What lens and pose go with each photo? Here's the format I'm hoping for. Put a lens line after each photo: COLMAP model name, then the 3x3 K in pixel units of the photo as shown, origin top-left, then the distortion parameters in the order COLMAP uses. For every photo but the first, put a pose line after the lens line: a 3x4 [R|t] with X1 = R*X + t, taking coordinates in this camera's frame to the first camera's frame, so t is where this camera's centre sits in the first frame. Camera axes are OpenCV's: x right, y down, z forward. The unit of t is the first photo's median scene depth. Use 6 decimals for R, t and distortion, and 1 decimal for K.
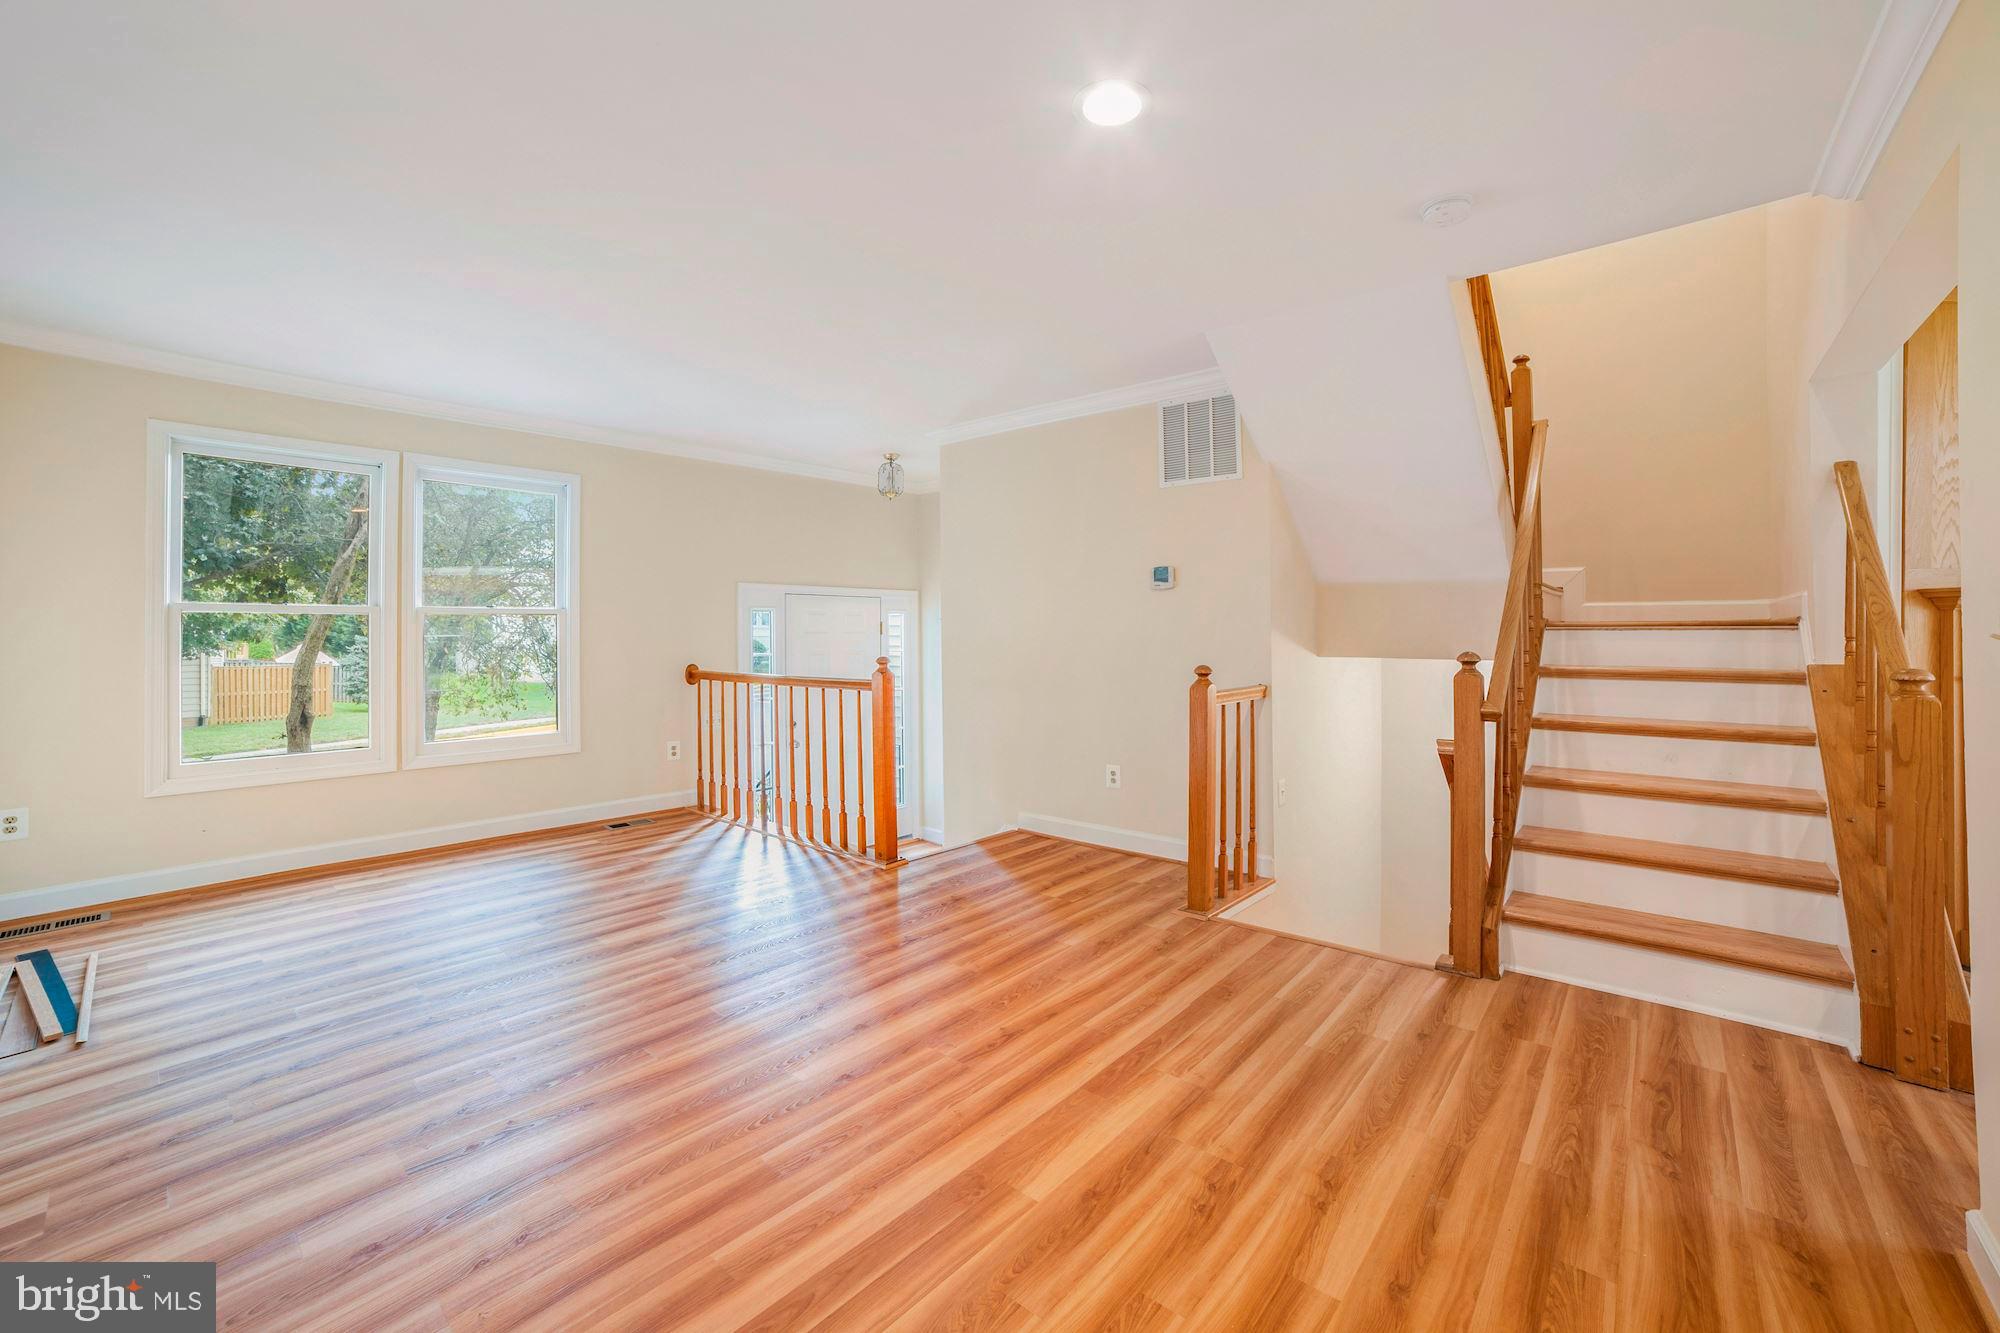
lens RADIAL K [[830.1, 0, 1007.2], [0, 830.1, 656.8], [0, 0, 1]] dist [-0.075714, 0.028386]
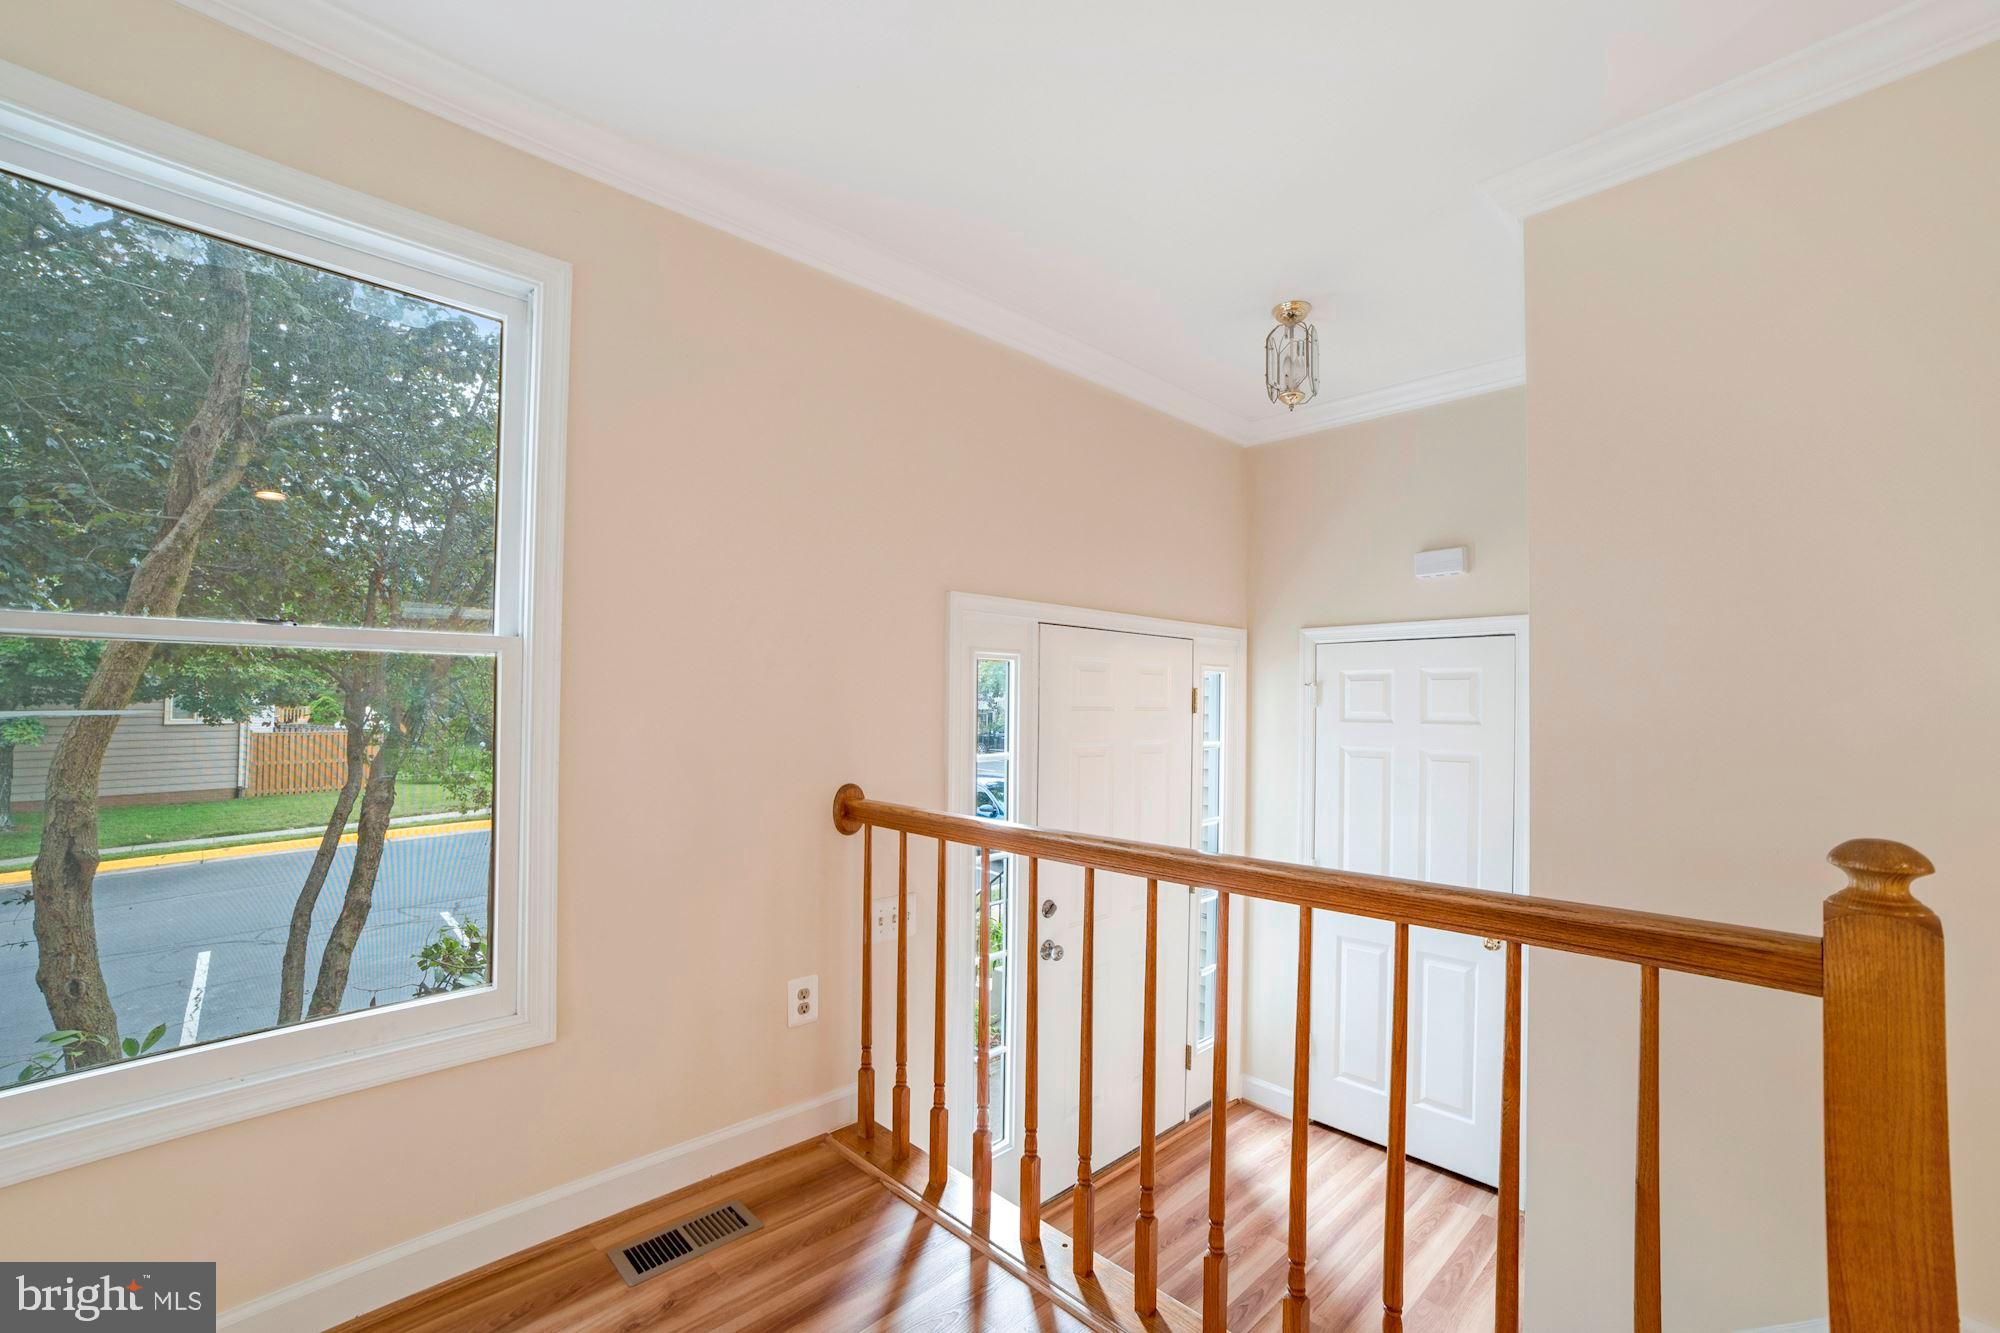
lens RADIAL K [[810.2, 0, 1011.3], [0, 810.2, 706.9], [0, 0, 1]] dist [-0.071930, 0.025480]
pose [[0.997607, 0.010556, -0.068335, -0.283252], [-0.012213, 0.999641, -0.023864, -0.021027], [0.068059, 0.024641, 0.997377, 0.620334]]
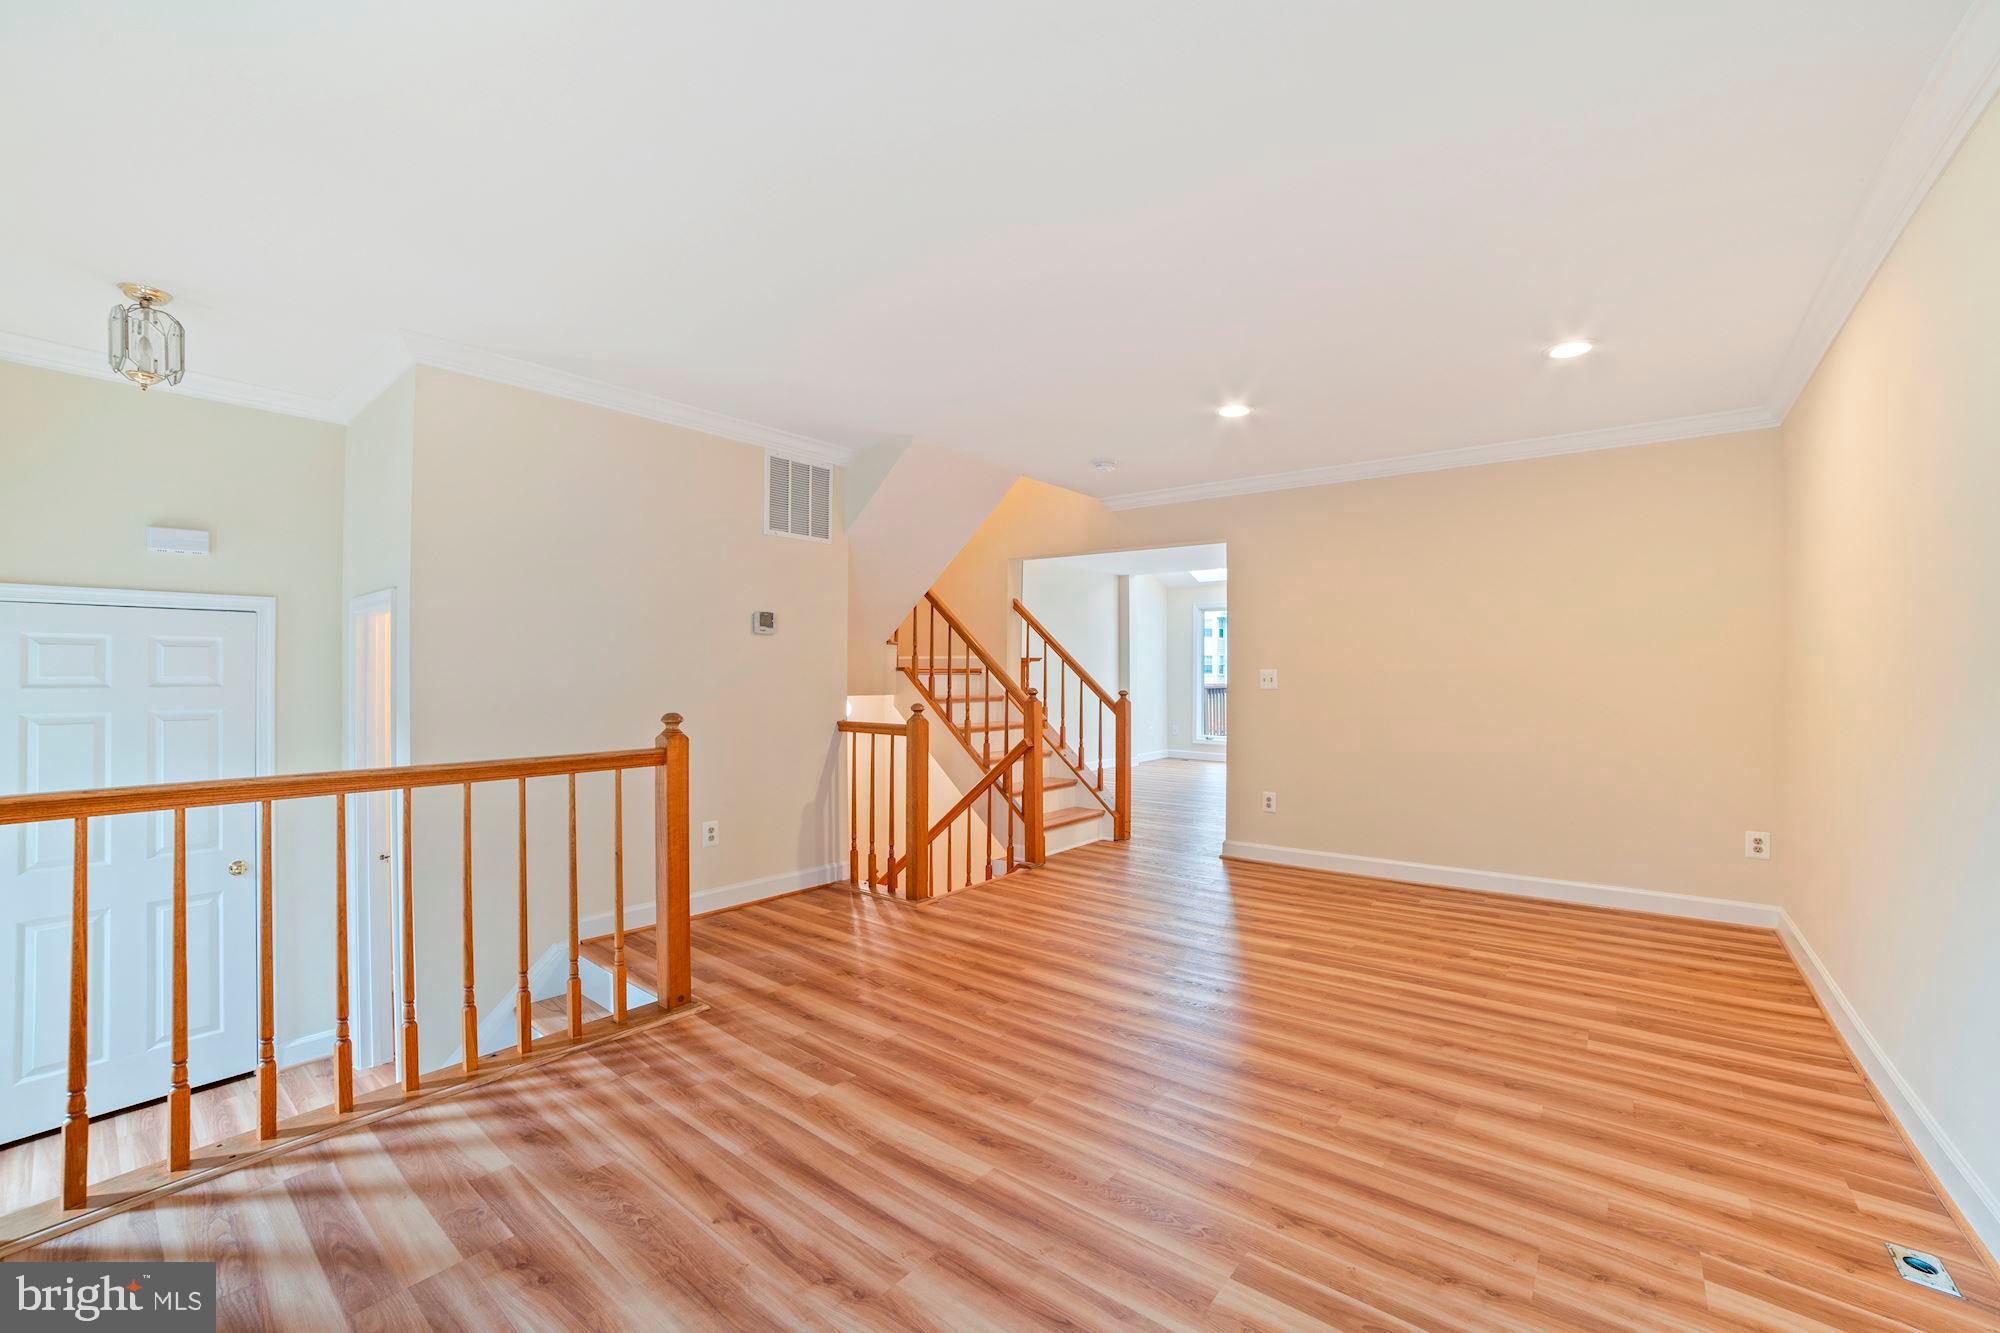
lens RADIAL K [[896.9, 0, 1009.6], [0, 896.9, 663.4], [0, 0, 1]] dist [-0.000356, 0.062054]
pose [[-0.062694, 0.007154, 0.998007, -0.728708], [0.022653, 0.999727, -0.005743, -0.024807], [-0.997776, 0.022248, -0.062839, 0.602394]]
